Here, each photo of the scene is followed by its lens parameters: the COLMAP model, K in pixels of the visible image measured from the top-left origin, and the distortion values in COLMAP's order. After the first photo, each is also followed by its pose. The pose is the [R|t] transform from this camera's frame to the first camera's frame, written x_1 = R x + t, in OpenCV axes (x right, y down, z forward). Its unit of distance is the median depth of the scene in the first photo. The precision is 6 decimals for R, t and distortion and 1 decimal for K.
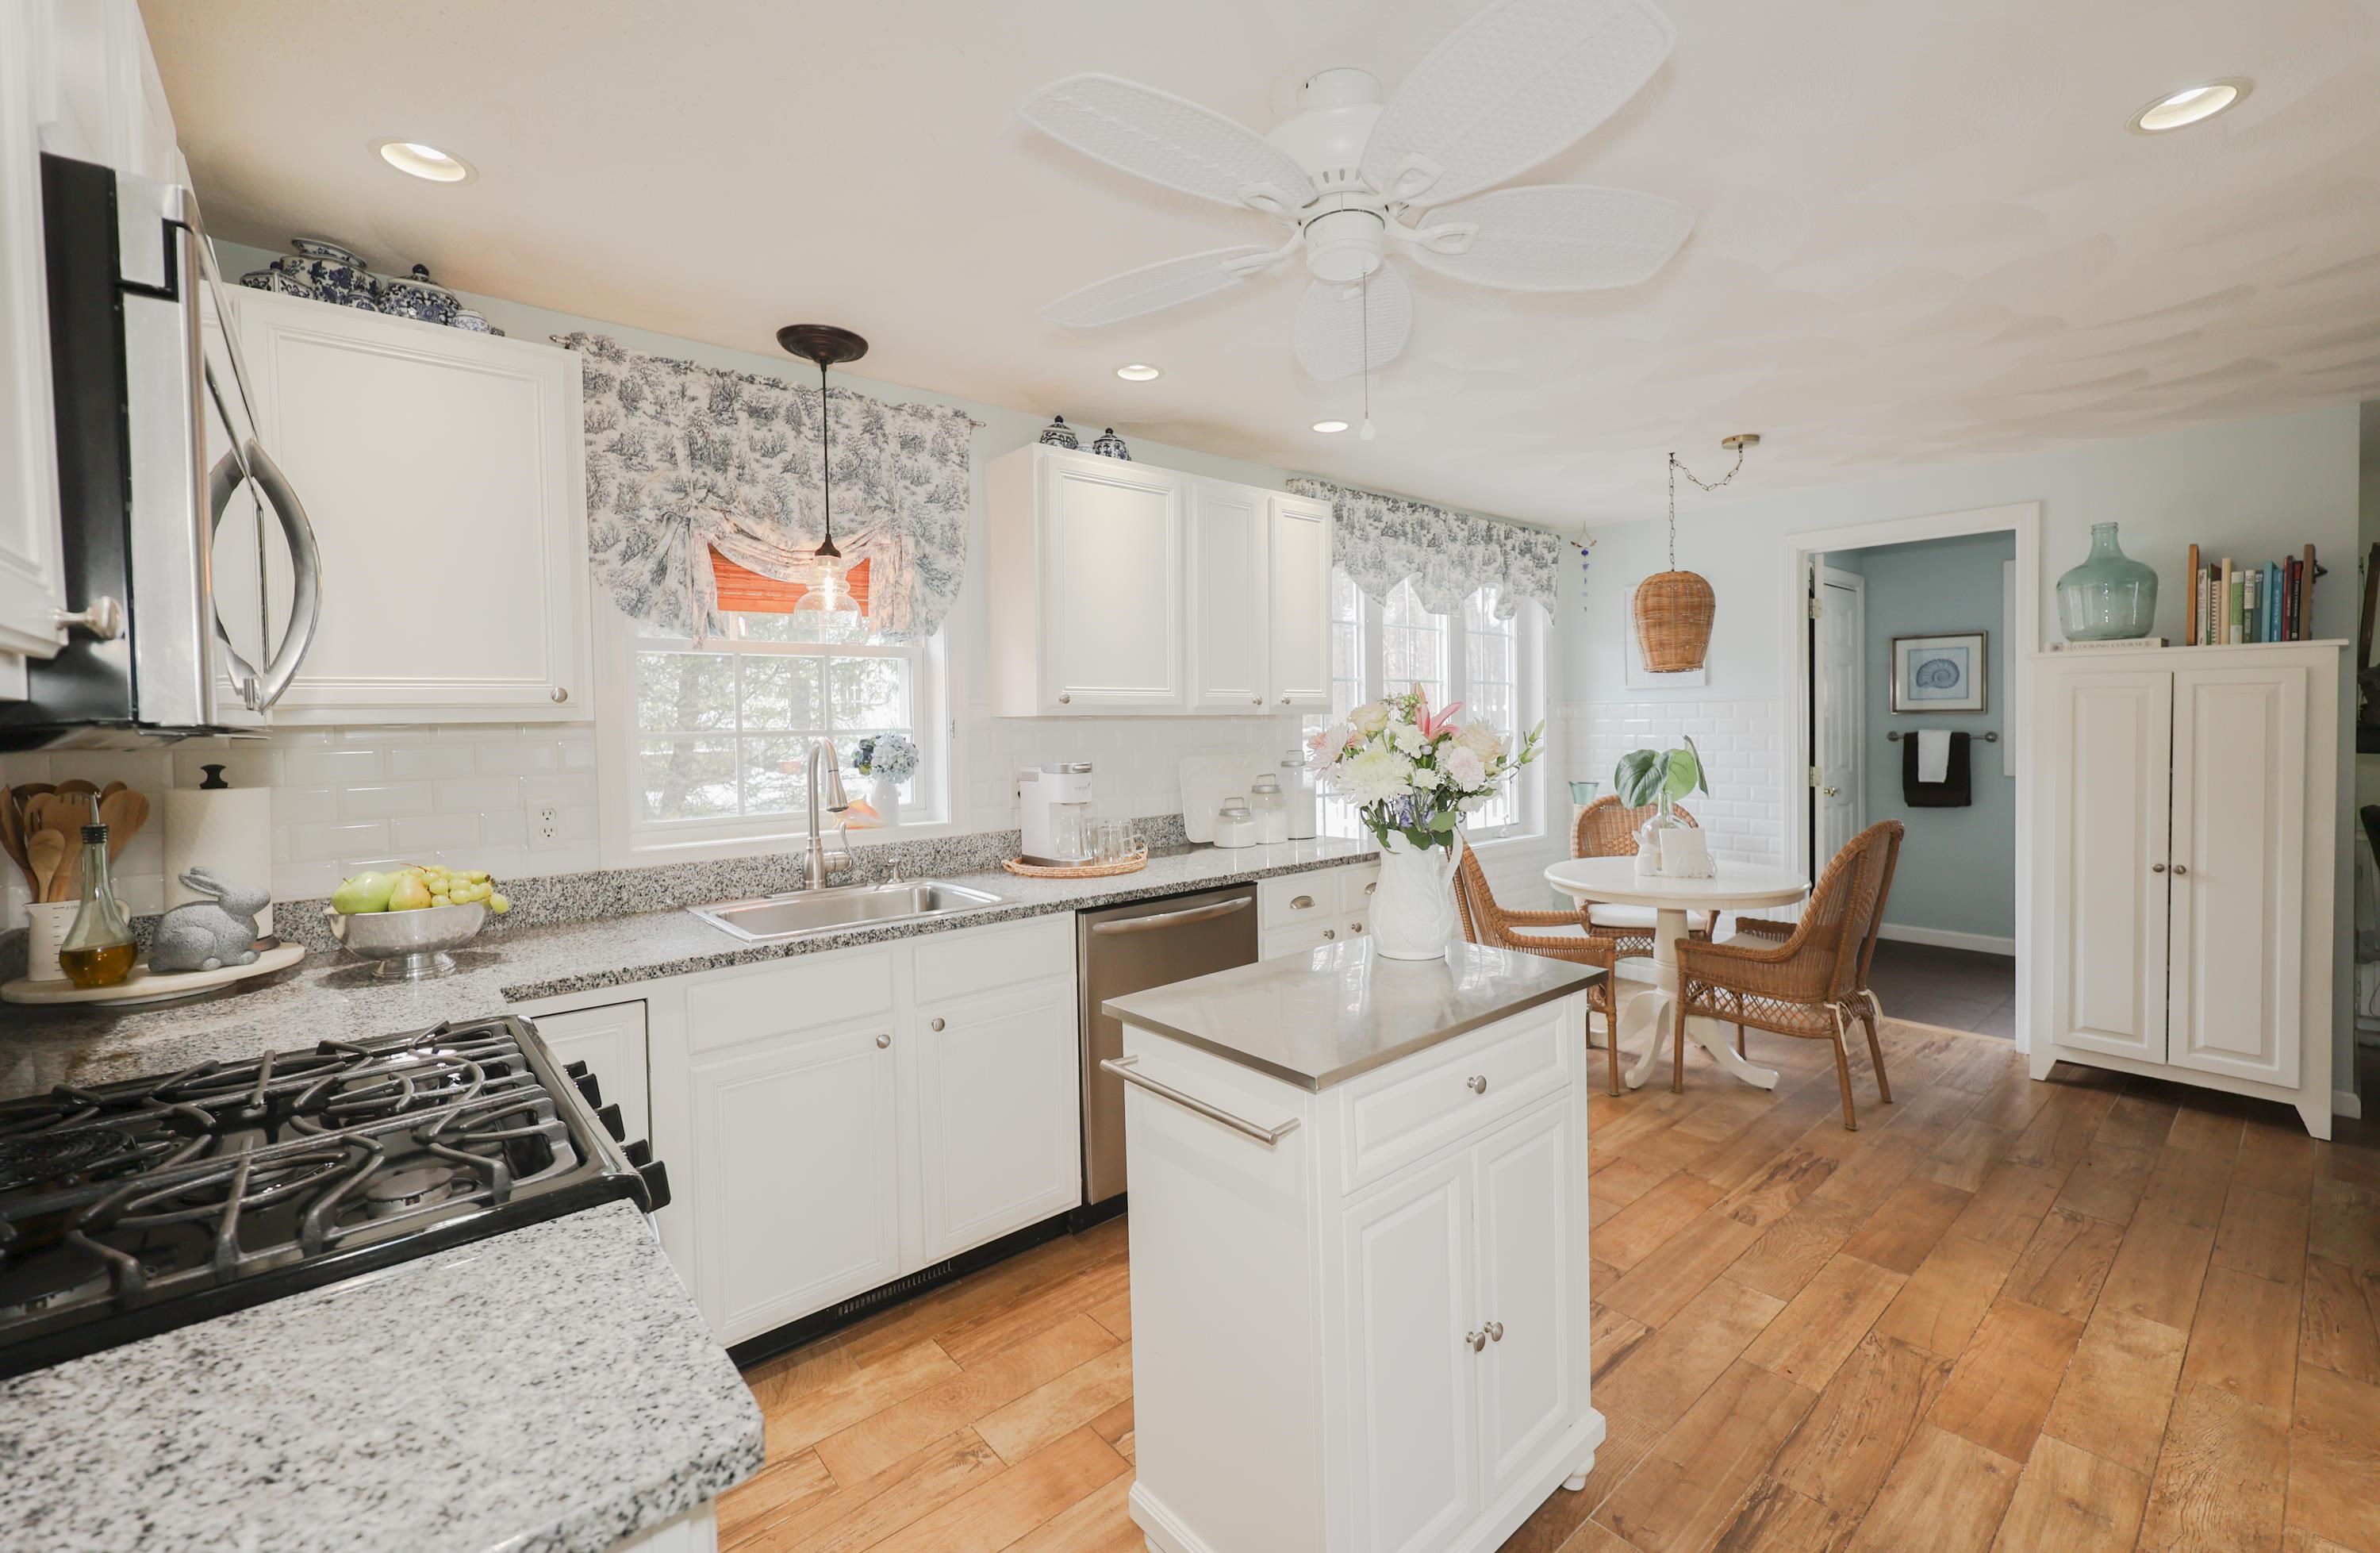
lens RADIAL K [[992.0, 0, 1194.0], [0, 992.0, 759.3], [0, 0, 1]] dist [0.002316, 0.000050]
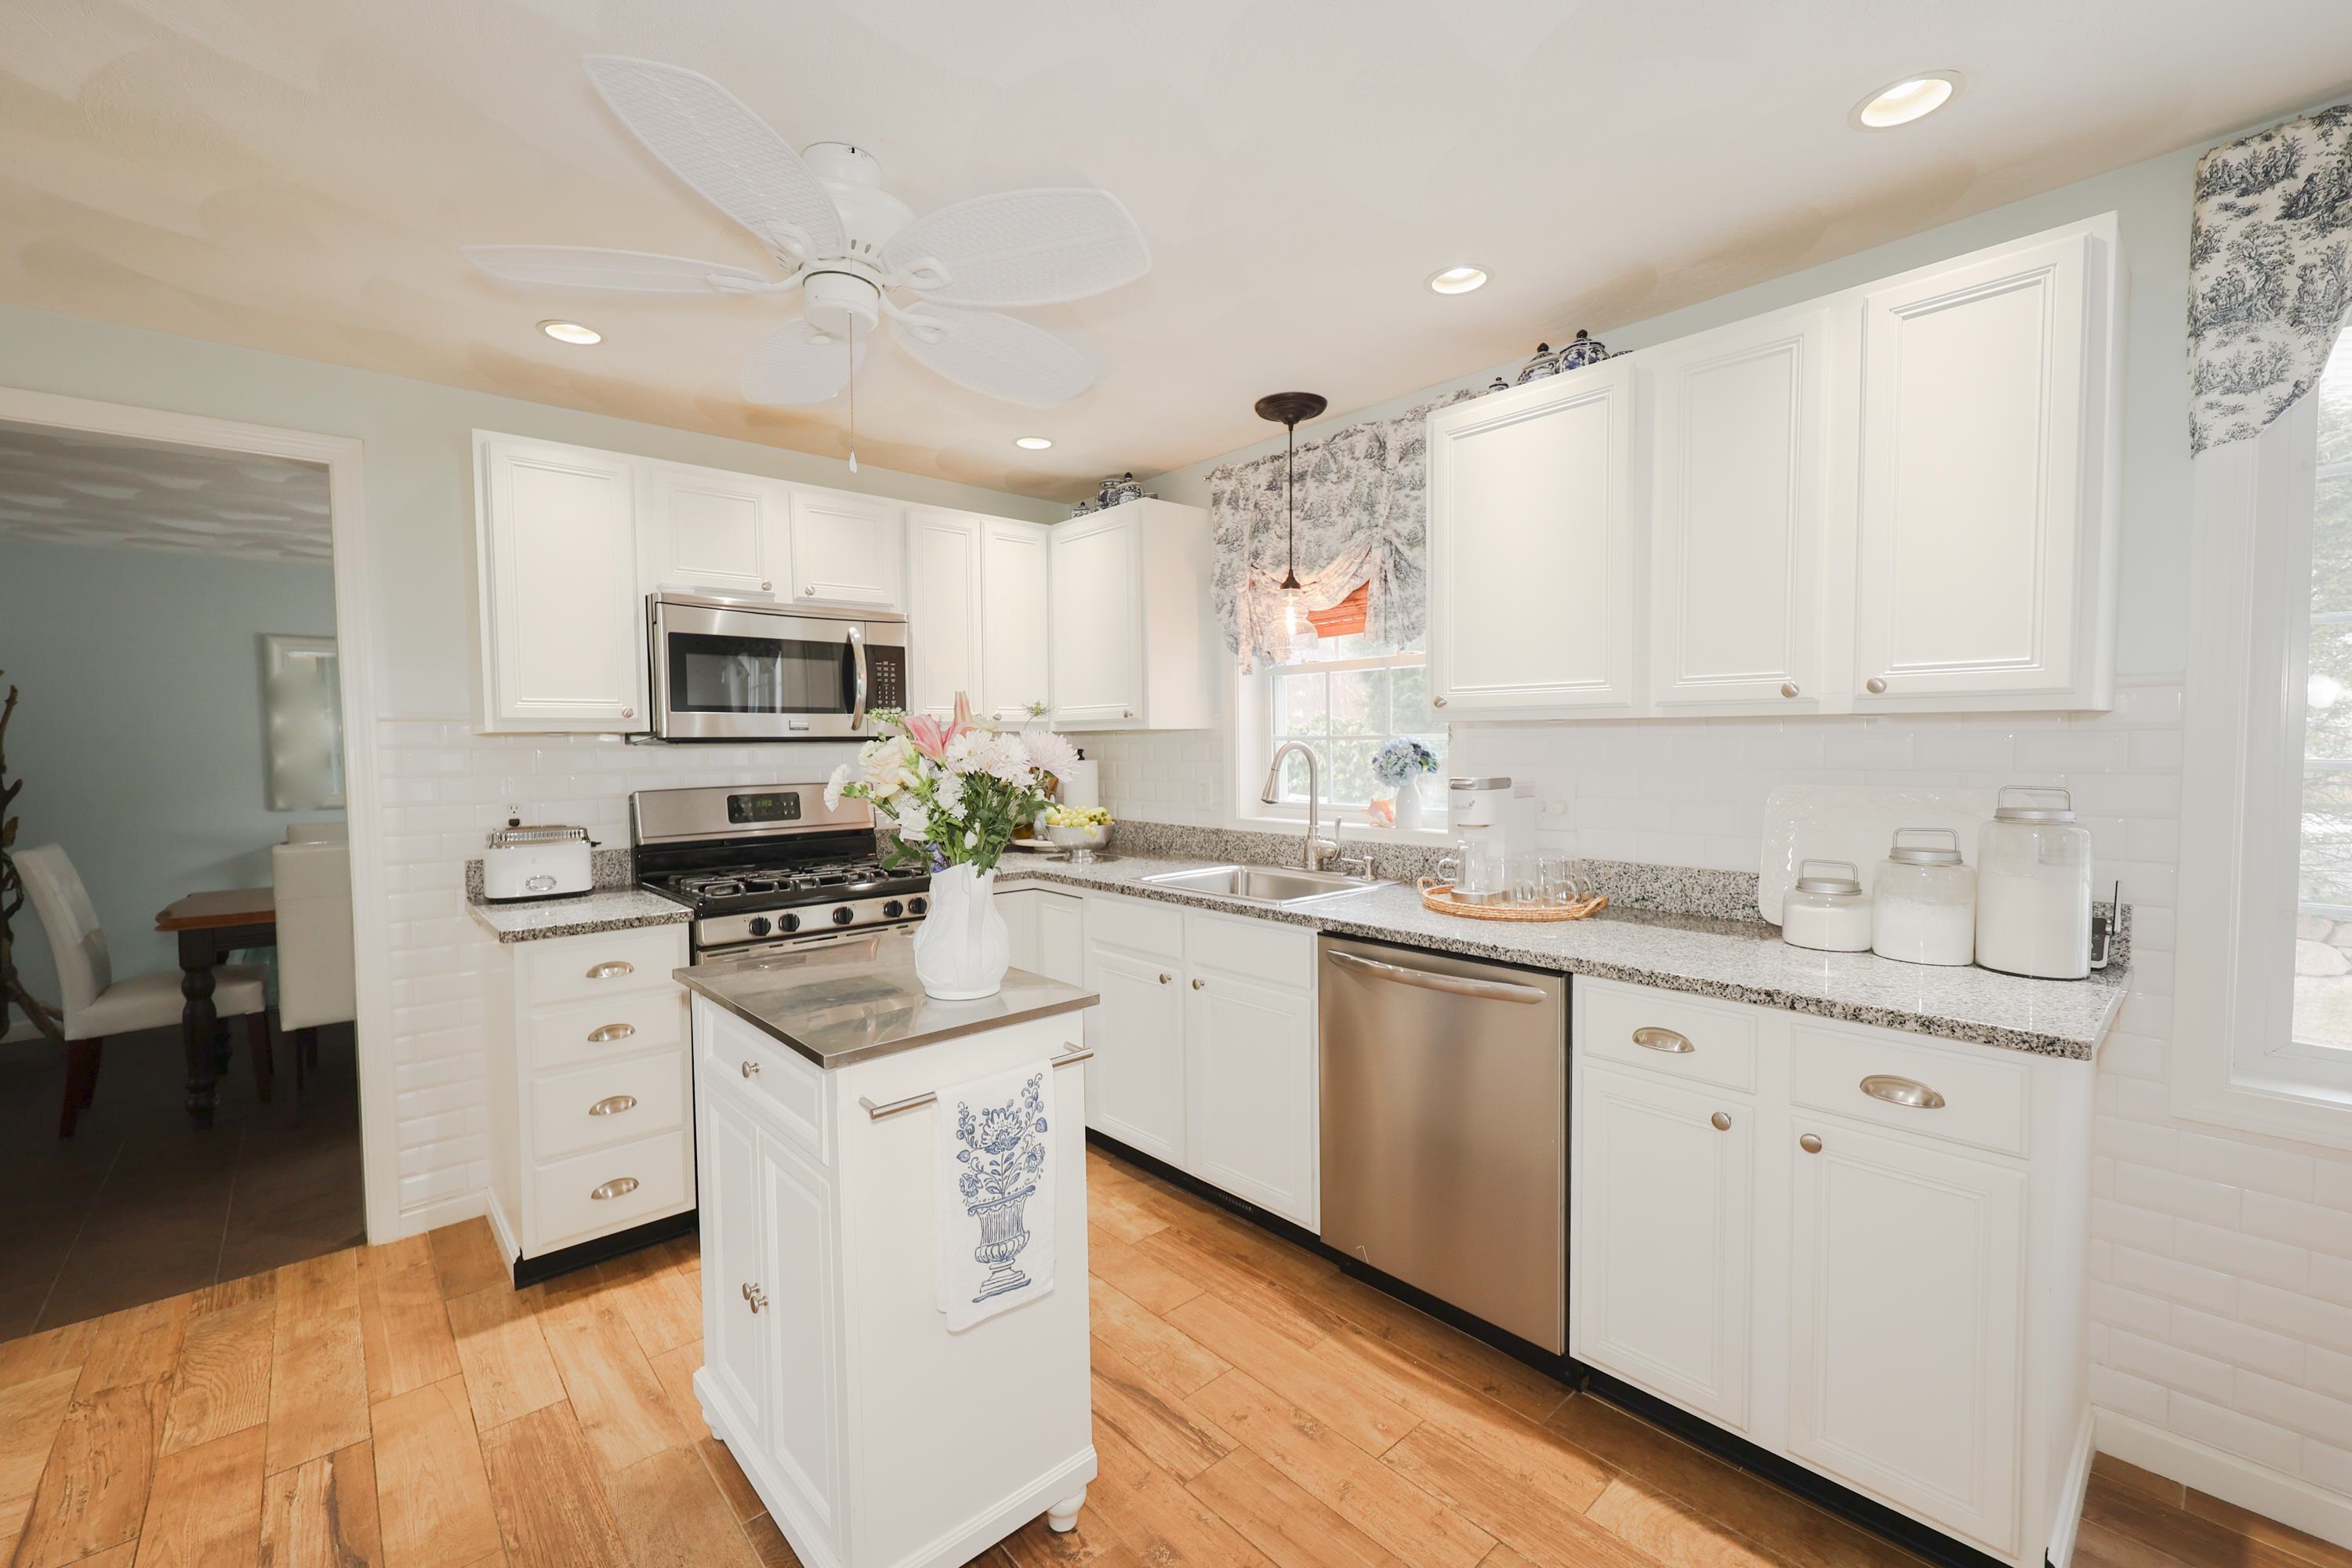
lens RADIAL K [[971.5, 0, 1181.5], [0, 971.5, 790.0], [0, 0, 1]] dist [-0.000630, 0.000058]
pose [[0.025390, 0.068769, -0.997309, 0.857355], [-0.025919, 0.997341, 0.068112, -0.043576], [0.999342, 0.024120, 0.027105, 0.904158]]
